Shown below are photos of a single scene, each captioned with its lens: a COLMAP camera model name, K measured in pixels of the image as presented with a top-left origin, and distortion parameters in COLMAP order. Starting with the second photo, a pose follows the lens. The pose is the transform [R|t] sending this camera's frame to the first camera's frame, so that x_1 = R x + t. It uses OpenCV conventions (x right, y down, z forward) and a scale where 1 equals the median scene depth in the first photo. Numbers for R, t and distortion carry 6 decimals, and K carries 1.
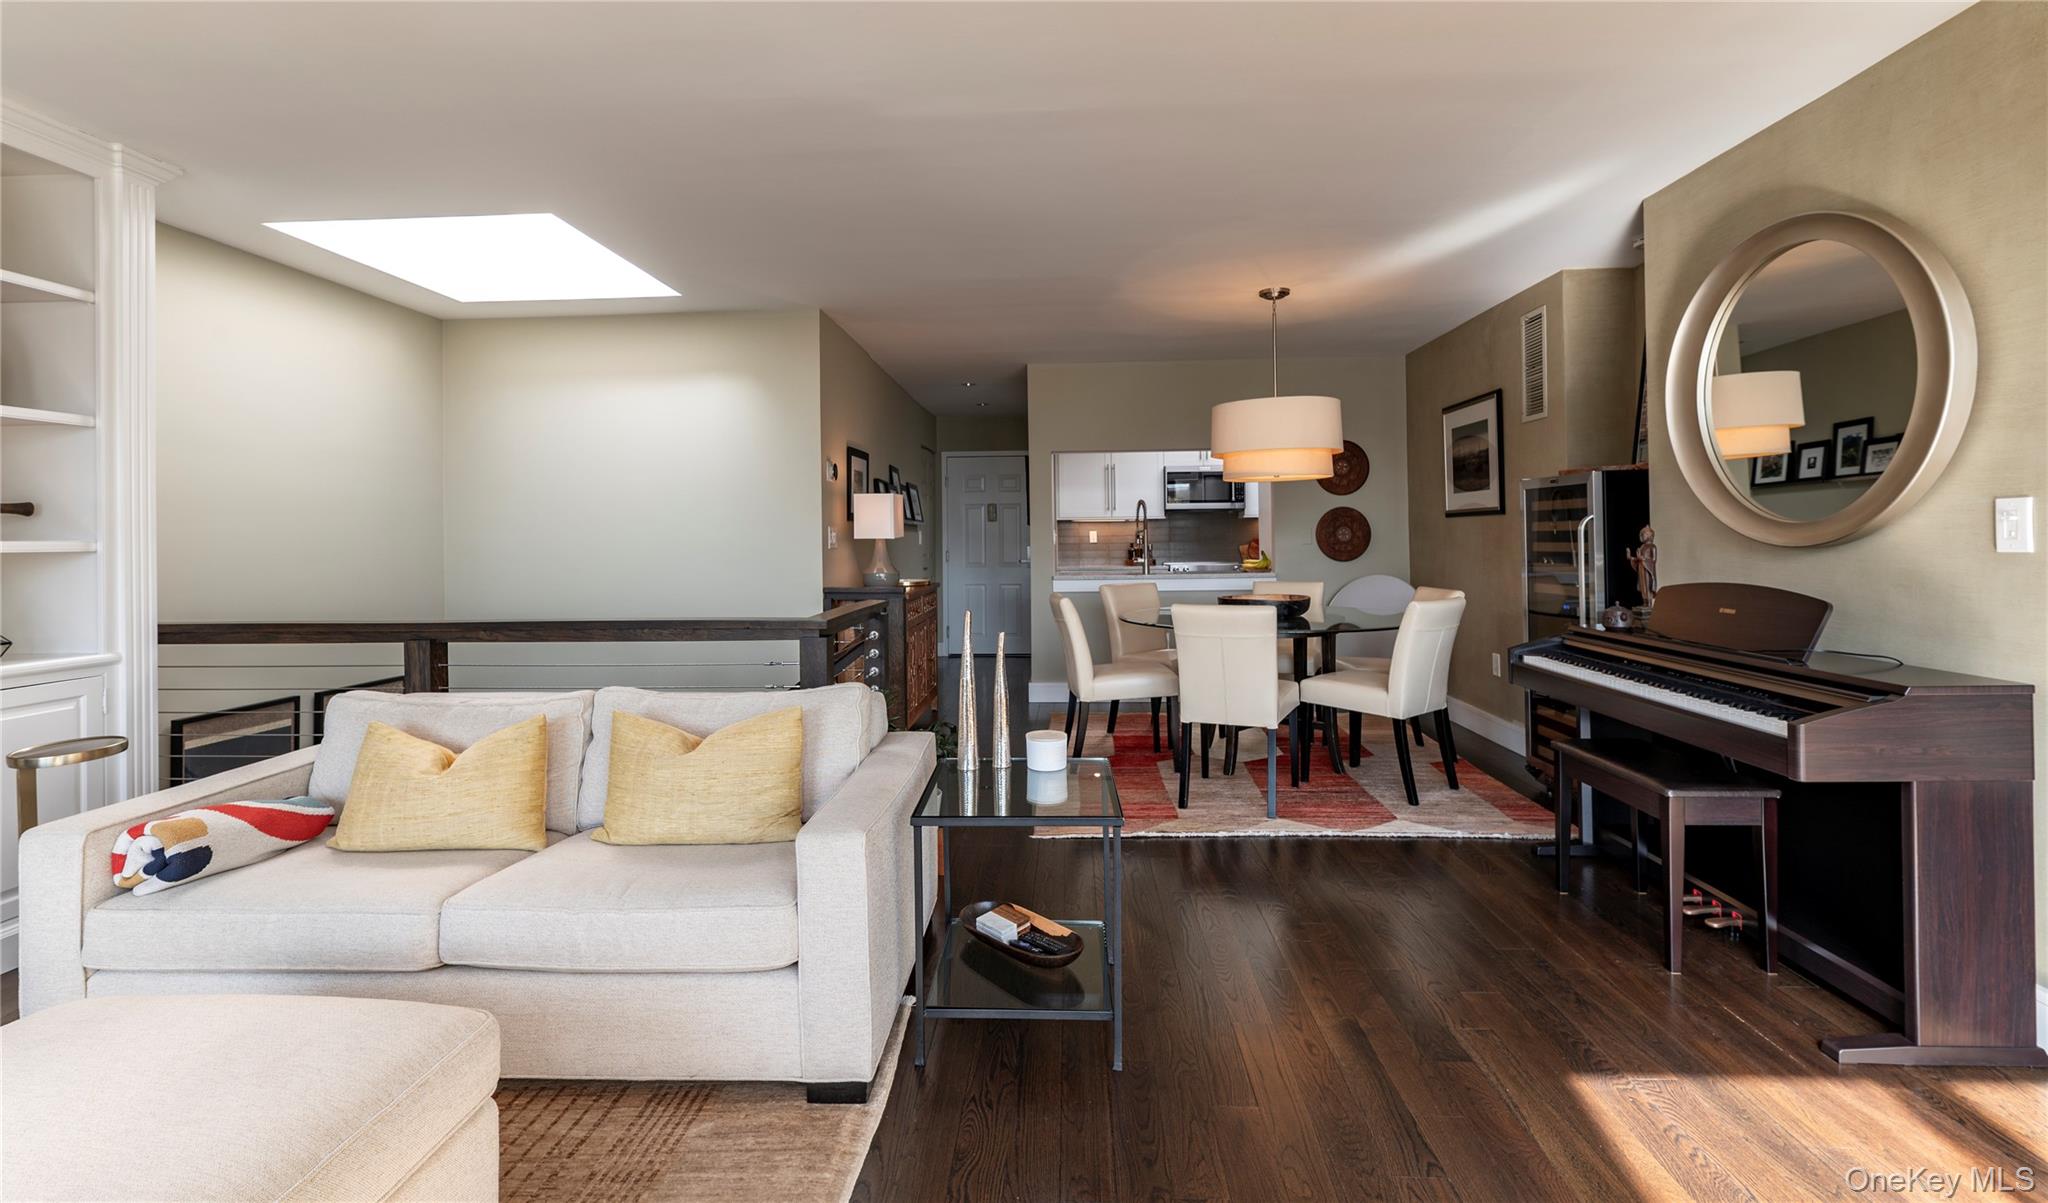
lens RADIAL K [[911.0, 0, 1030.4], [0, 911.0, 533.1], [0, 0, 1]] dist [-0.000304, -0.000497]
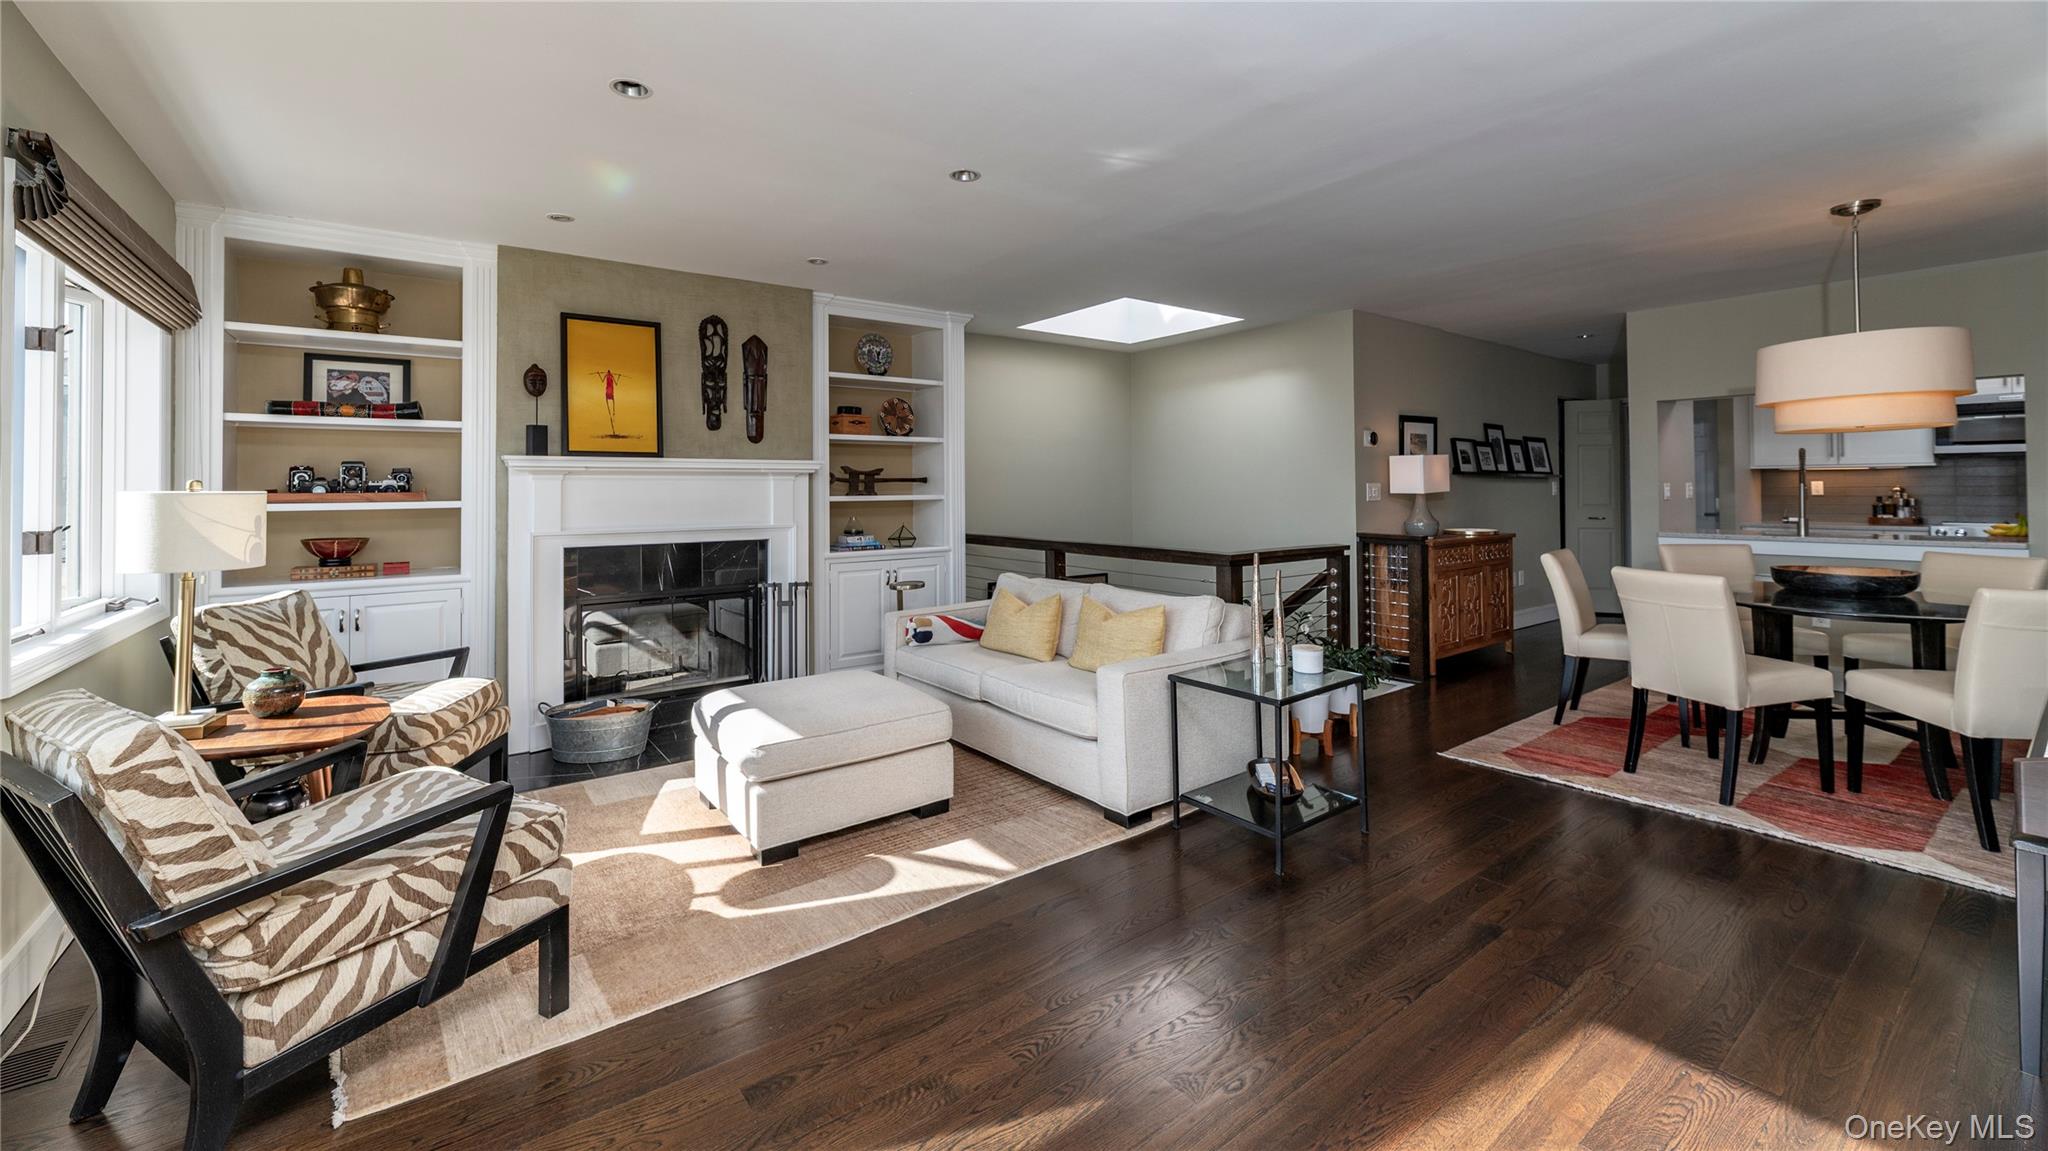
lens RADIAL K [[806.4, 0, 1033.2], [0, 806.4, 476.7], [0, 0, 1]] dist [0.000549, -0.000041]
pose [[0.650373, -0.002087, -0.759612, 0.448824], [0.004133, 0.999991, 0.000791, -0.026557], [0.759604, -0.003654, 0.650376, -0.073128]]
